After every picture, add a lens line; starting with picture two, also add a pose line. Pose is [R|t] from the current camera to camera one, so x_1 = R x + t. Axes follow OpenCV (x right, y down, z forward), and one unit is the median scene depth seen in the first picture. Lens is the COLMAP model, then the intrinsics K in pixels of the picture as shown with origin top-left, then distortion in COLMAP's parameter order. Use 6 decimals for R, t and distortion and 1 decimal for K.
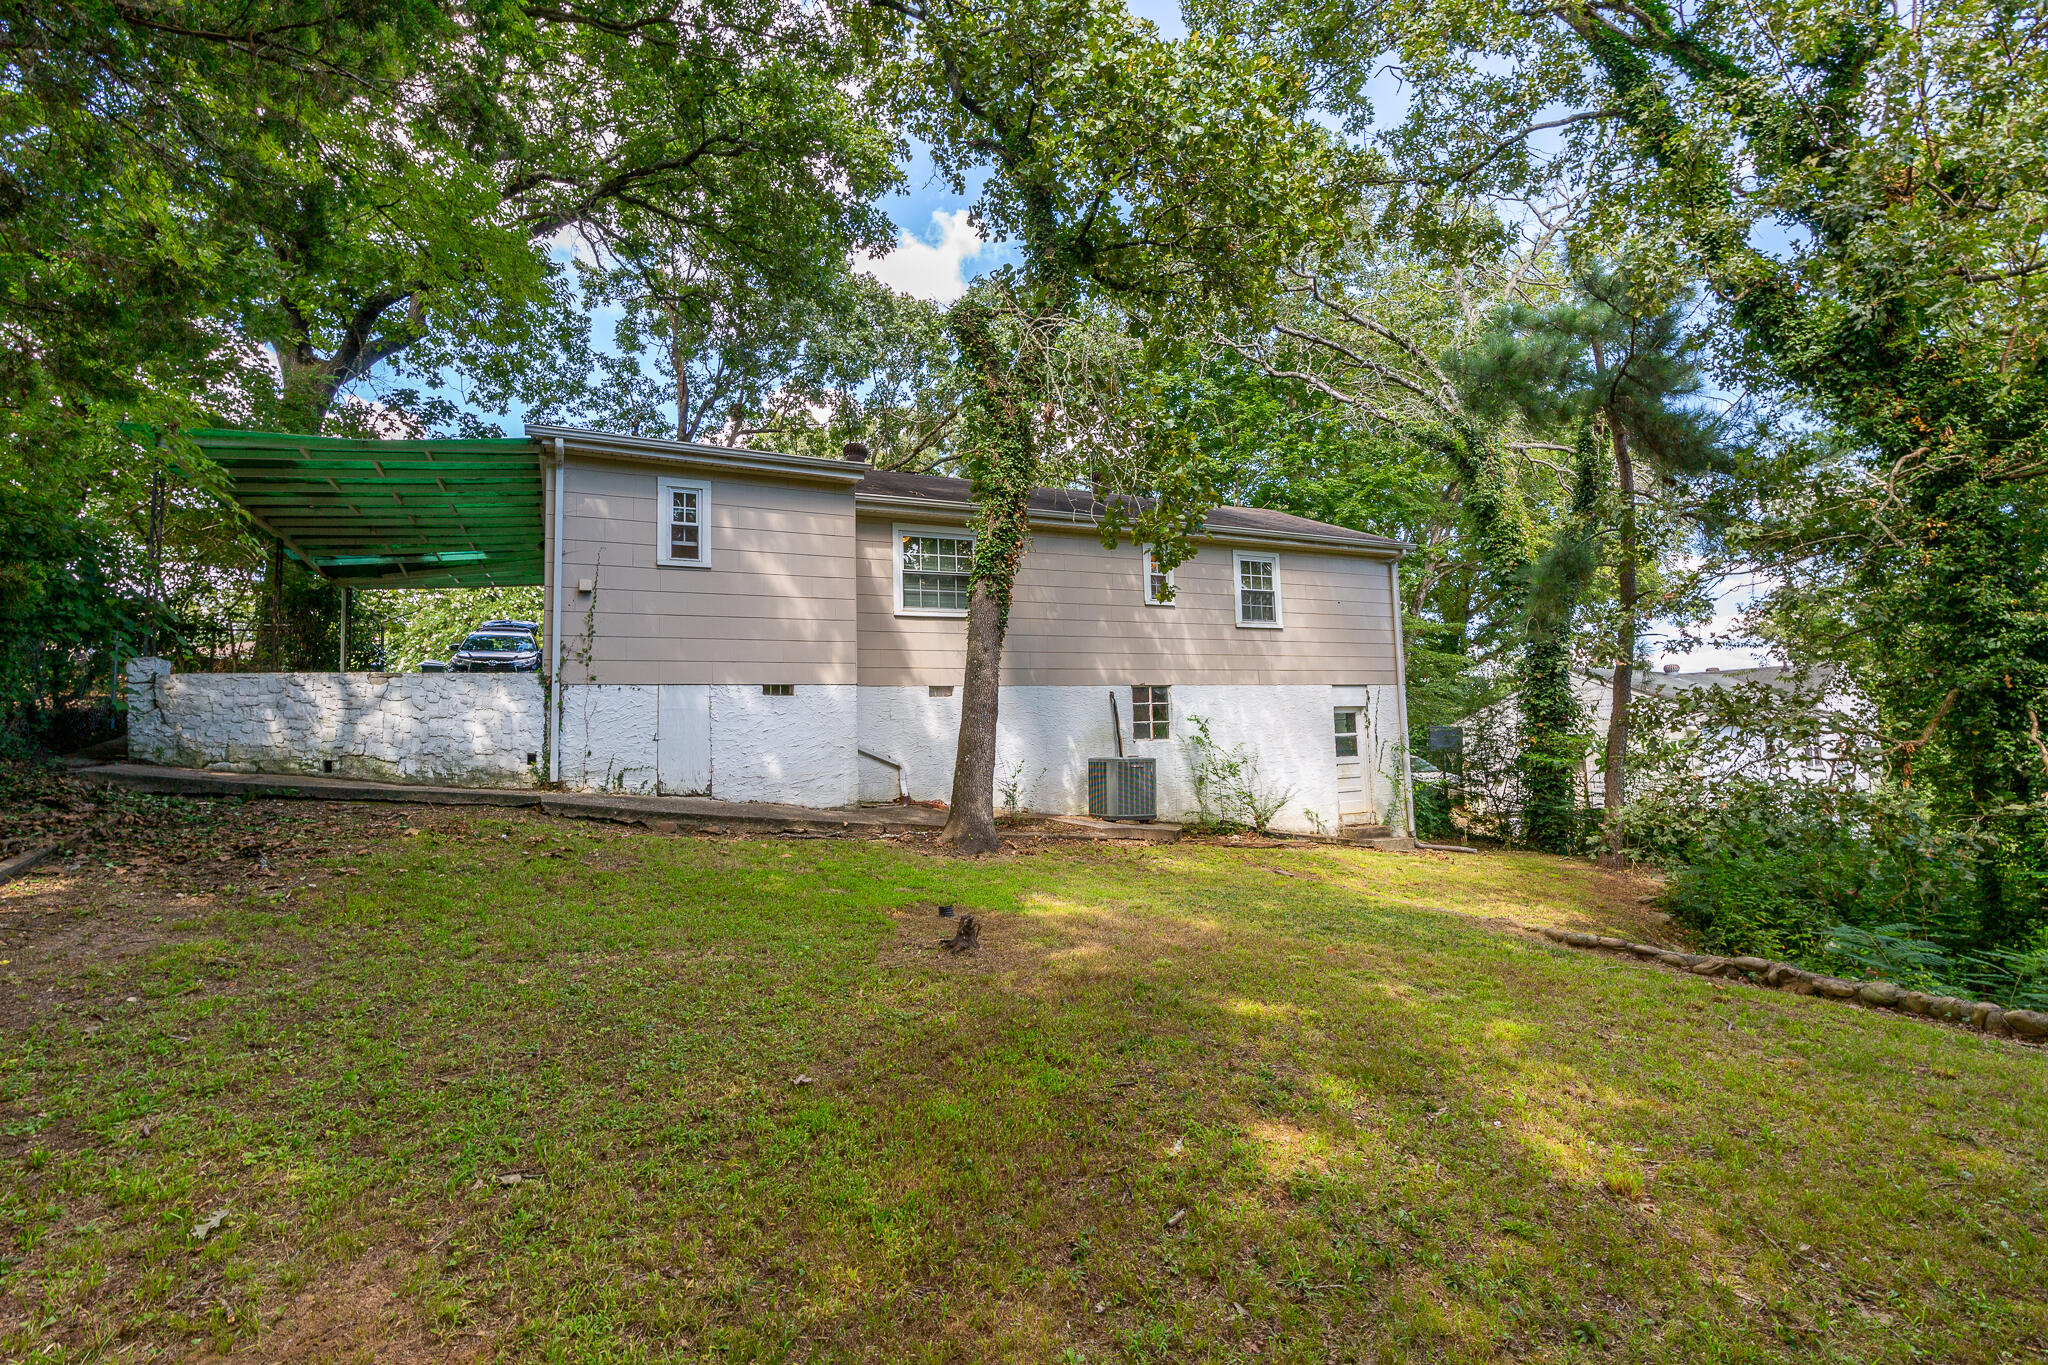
lens RADIAL K [[922.3, 0, 1005.7], [0, 922.3, 679.9], [0, 0, 1]] dist [0.000862, -0.000008]
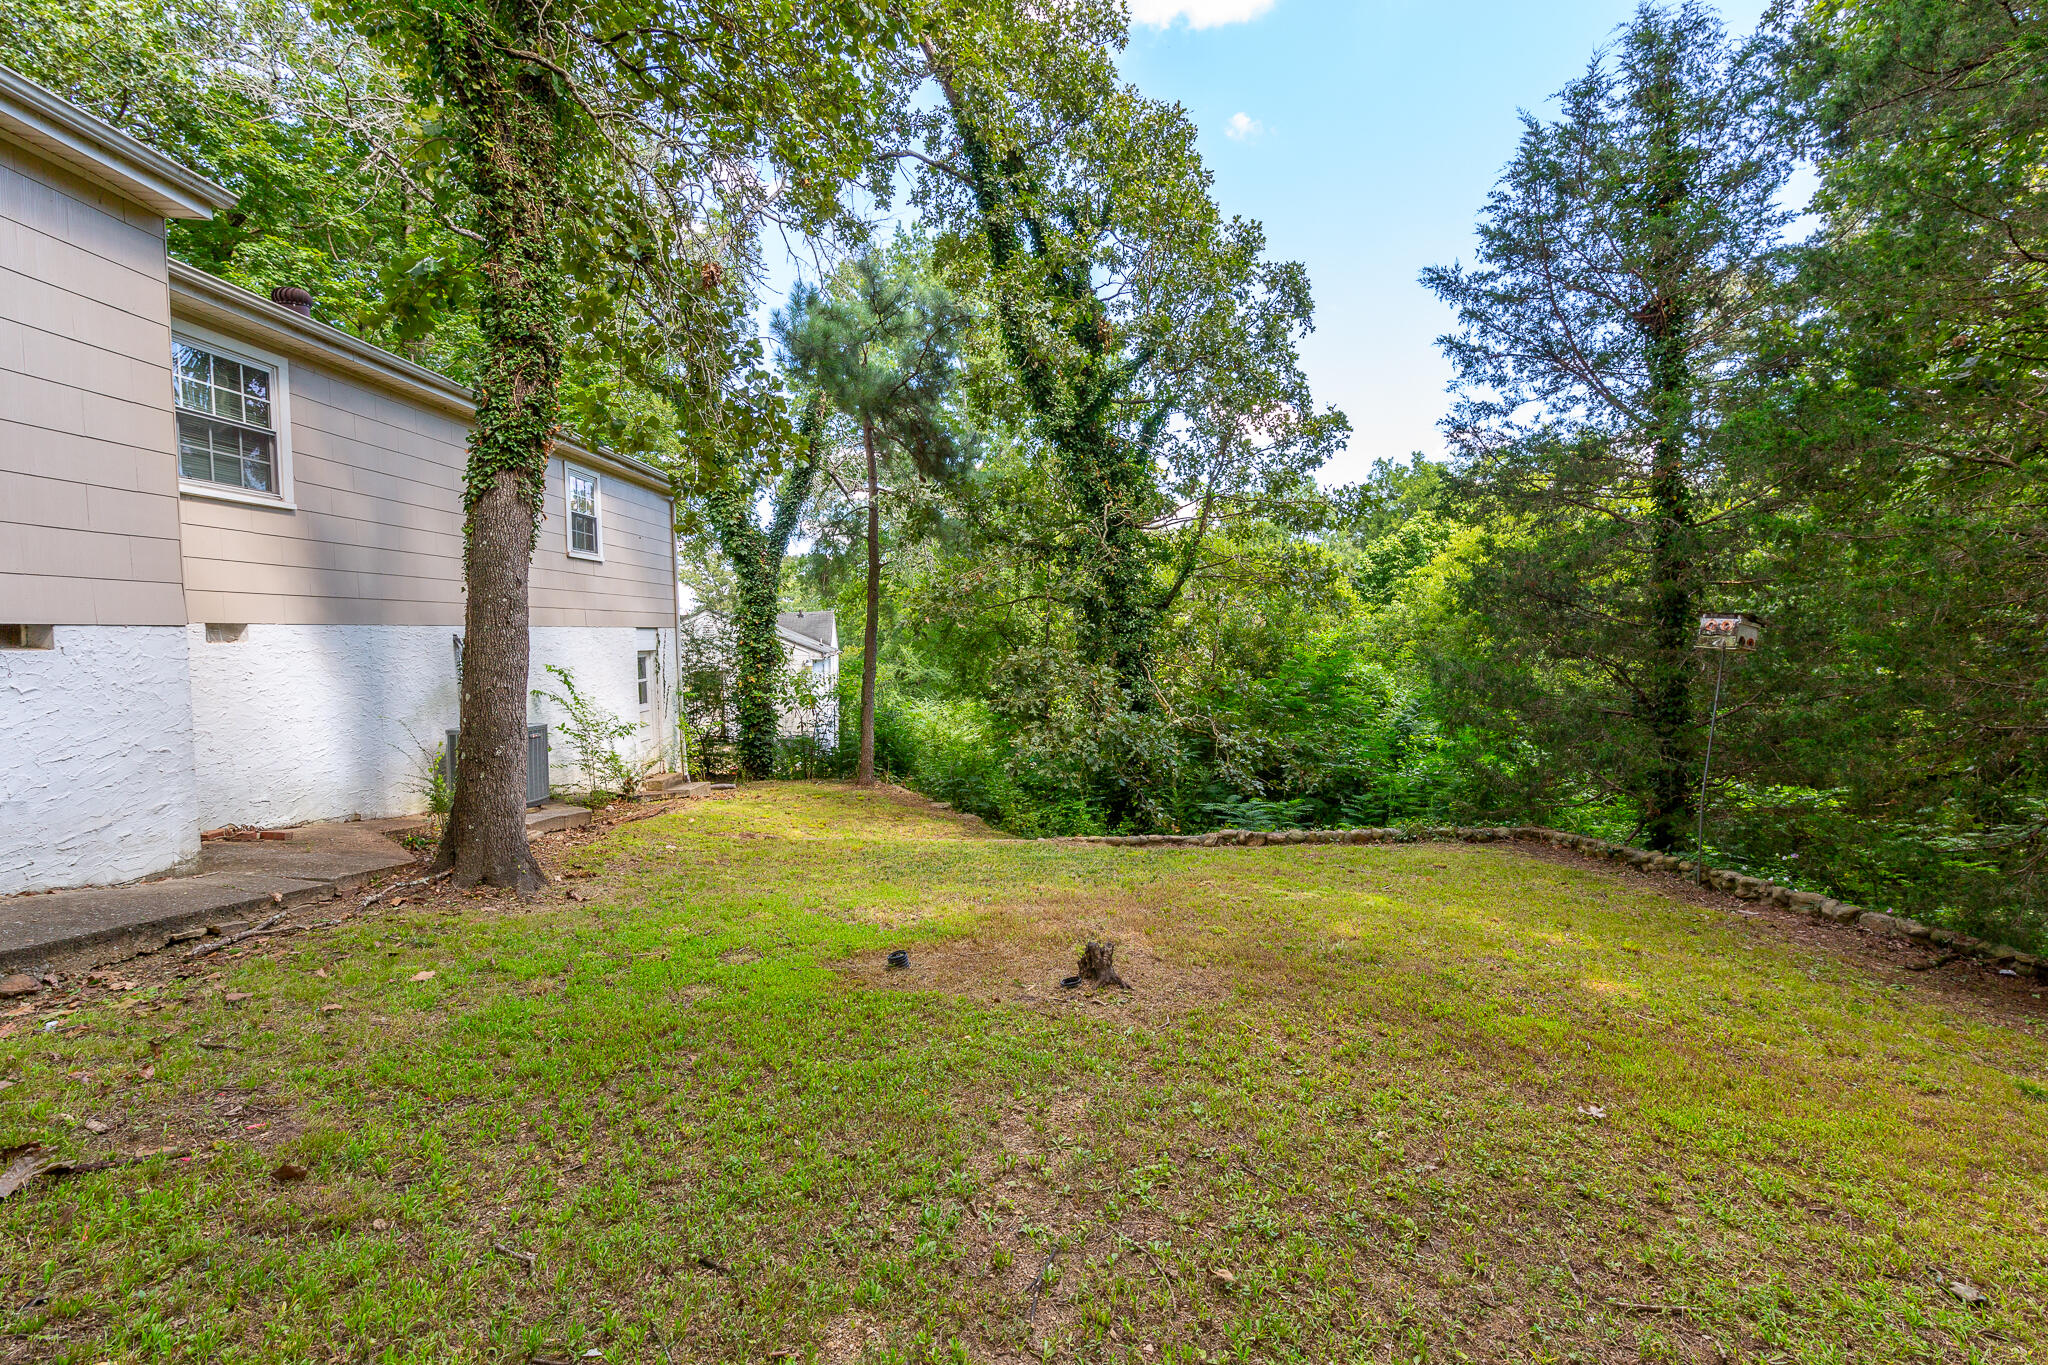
lens RADIAL K [[892.0, 0, 1017.6], [0, 892.0, 666.1], [0, 0, 1]] dist [-0.003161, -0.000292]
pose [[0.426023, -0.014230, 0.904600, -0.351797], [-0.050149, 0.997968, 0.039317, -0.012491], [-0.903321, -0.062115, 0.424444, 0.323473]]
